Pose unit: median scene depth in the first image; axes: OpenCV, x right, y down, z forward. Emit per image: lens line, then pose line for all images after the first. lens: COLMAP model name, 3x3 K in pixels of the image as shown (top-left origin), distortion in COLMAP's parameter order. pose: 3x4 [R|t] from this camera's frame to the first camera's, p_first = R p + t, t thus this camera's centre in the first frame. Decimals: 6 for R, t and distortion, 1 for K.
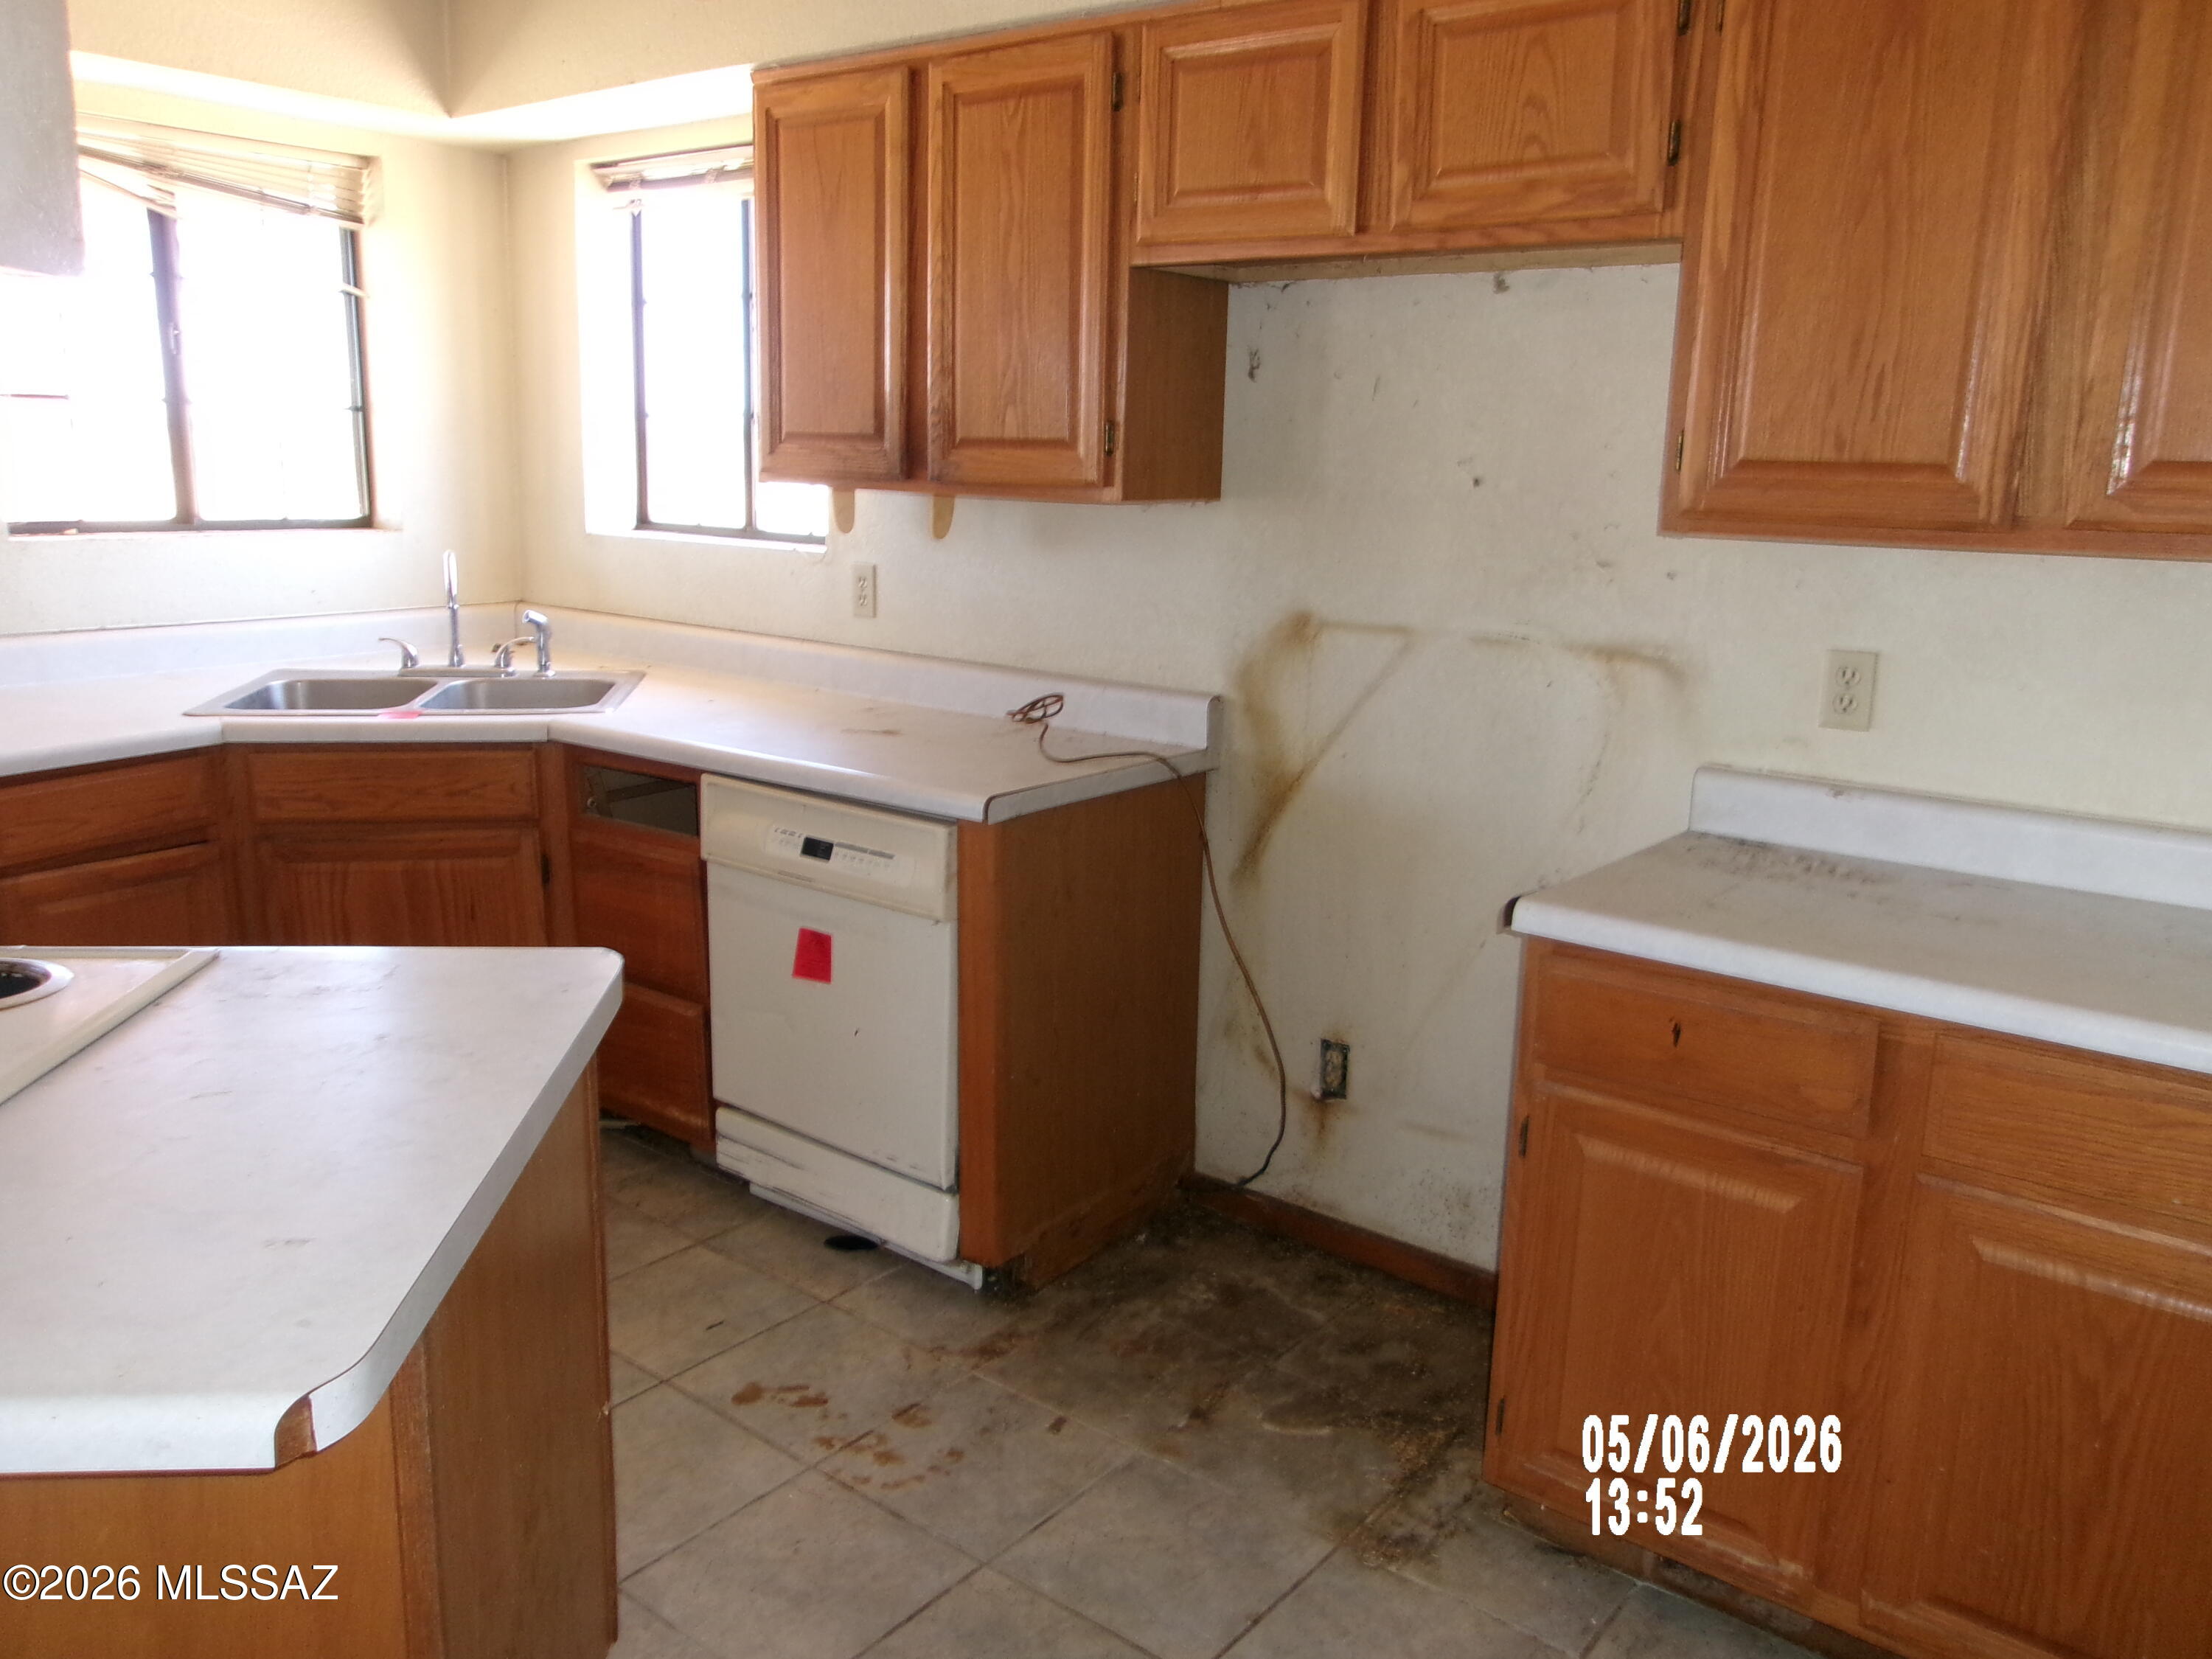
lens RADIAL K [[1741.4, 0, 1105.7], [0, 1741.4, 825.4], [0, 0, 1]] dist [-0.013389, 0.016793]
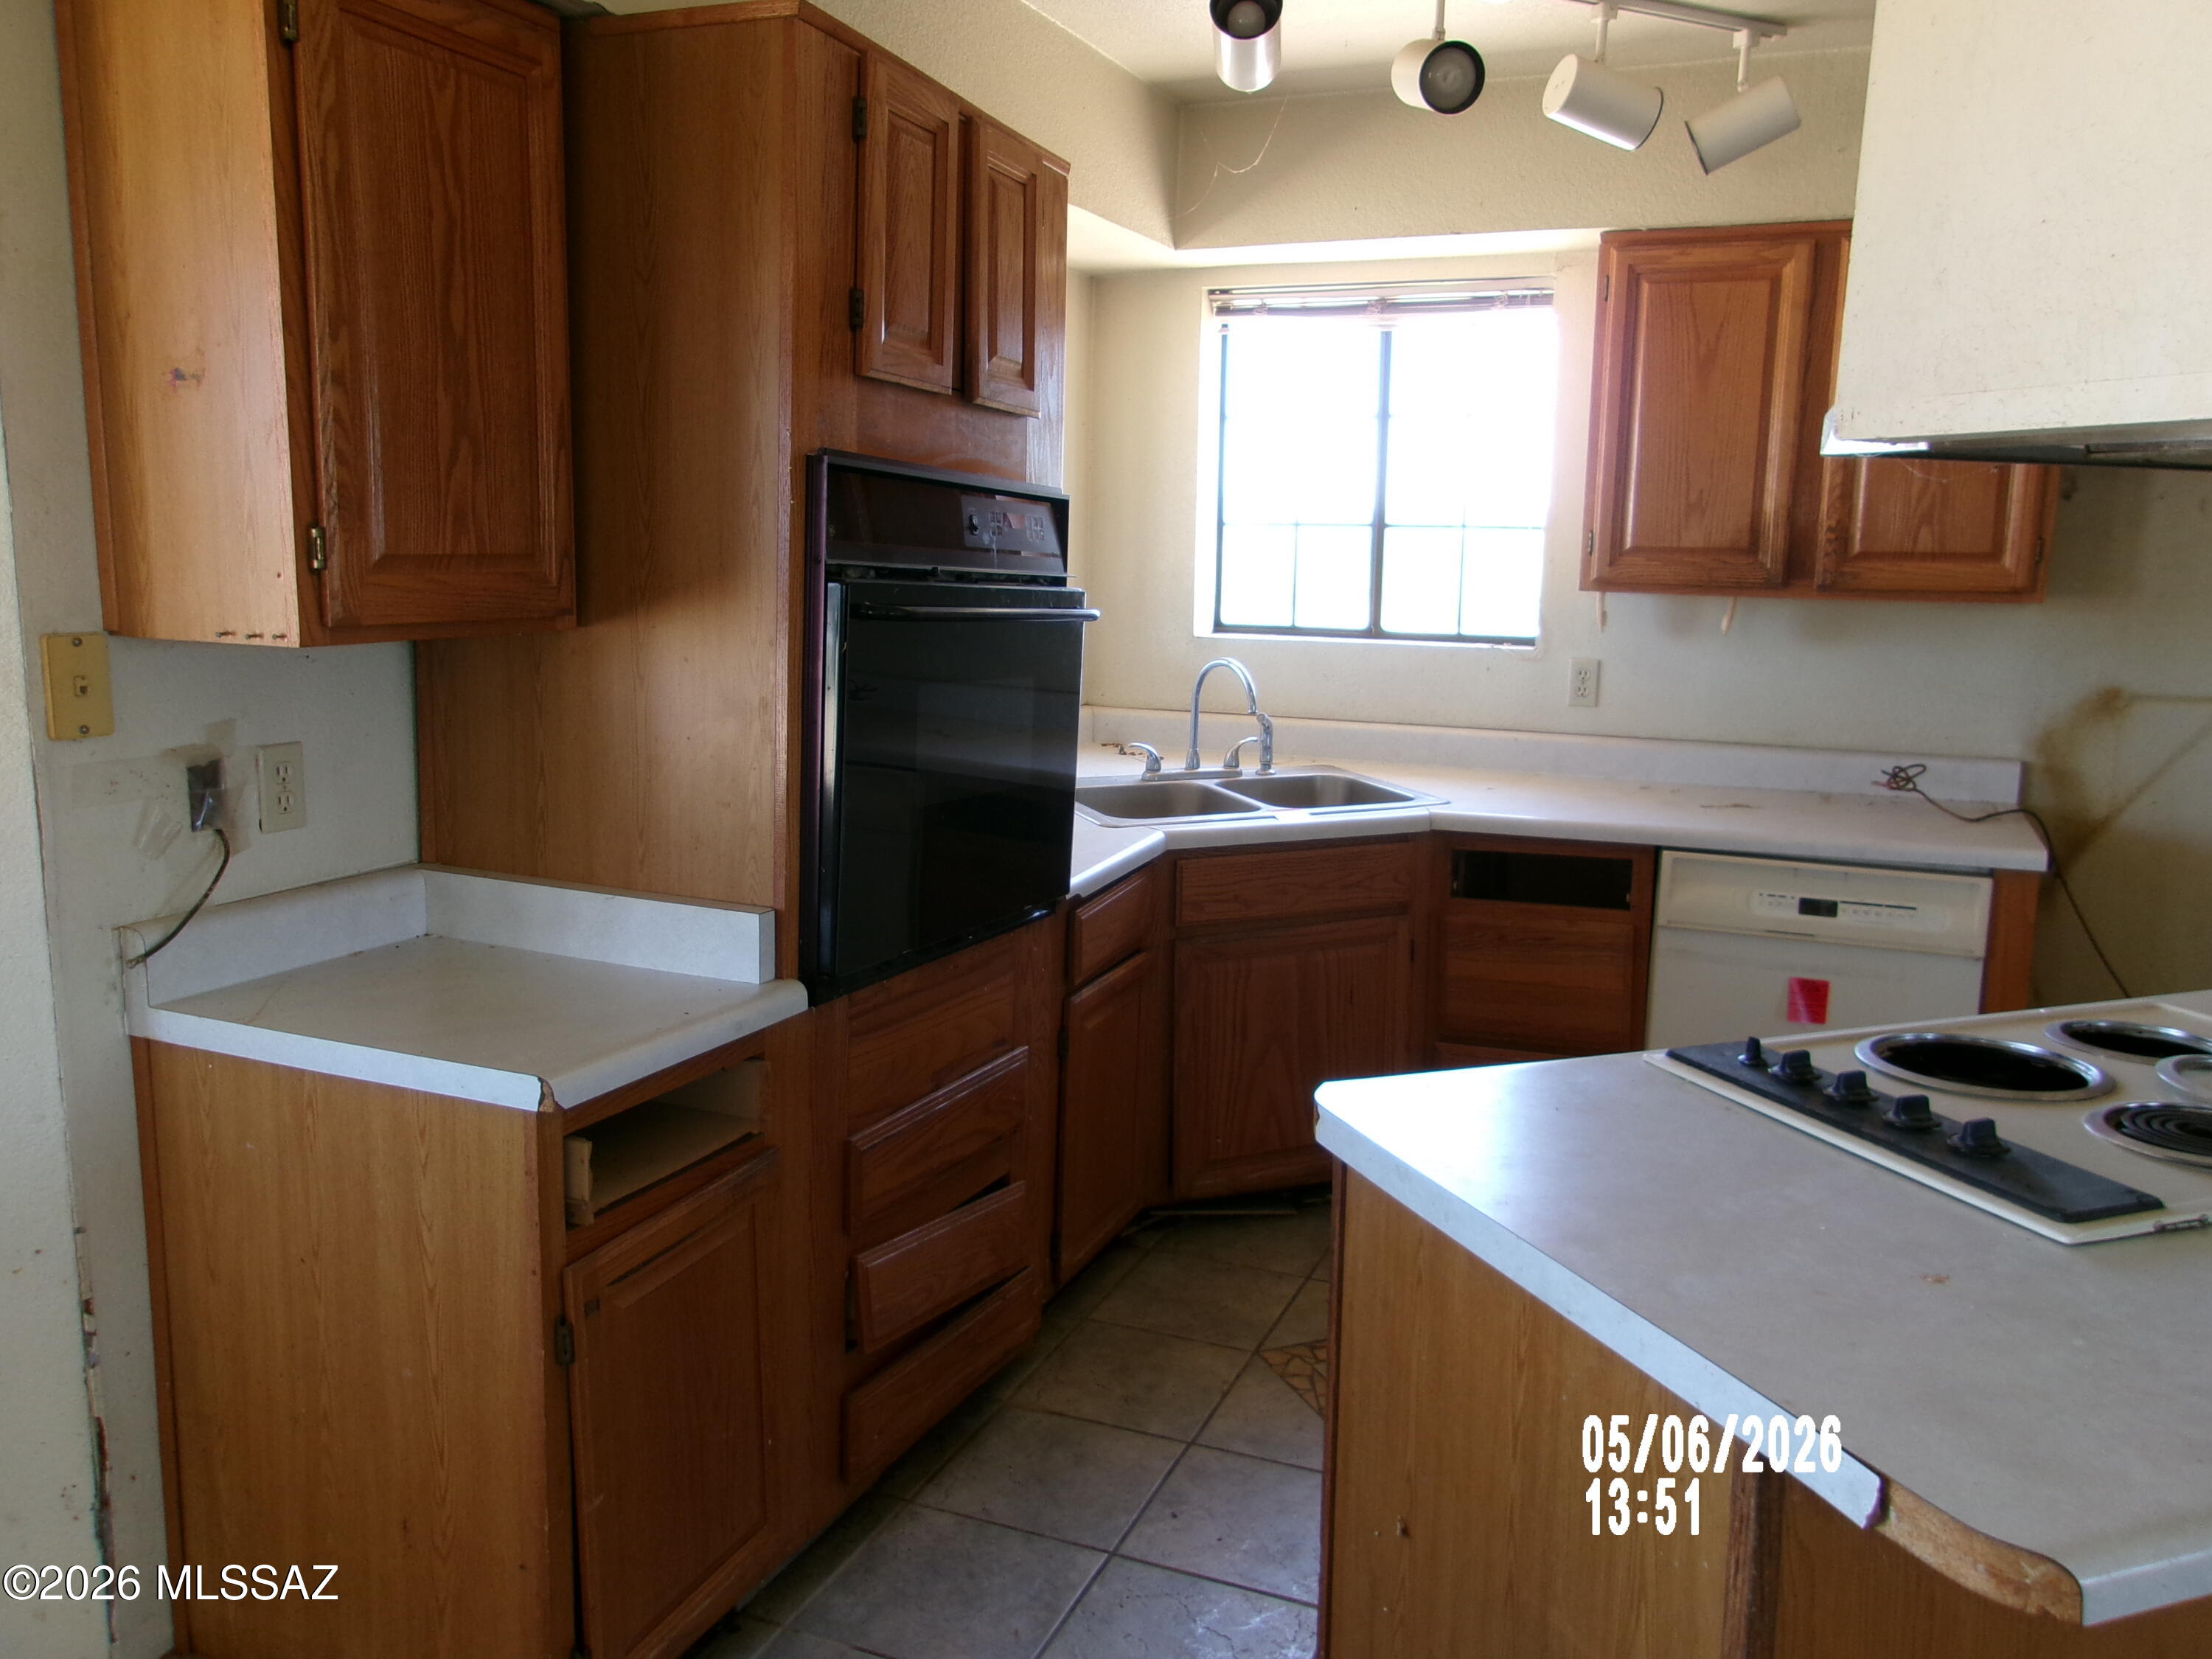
lens RADIAL K [[1741.4, 0, 1109.7], [0, 1741.4, 827.0], [0, 0, 1]] dist [-0.013389, 0.016793]
pose [[0.960302, -0.057477, 0.272978, -0.851768], [0.068821, 0.997111, -0.032156, -0.032250], [-0.270341, 0.049666, 0.961483, 0.016811]]
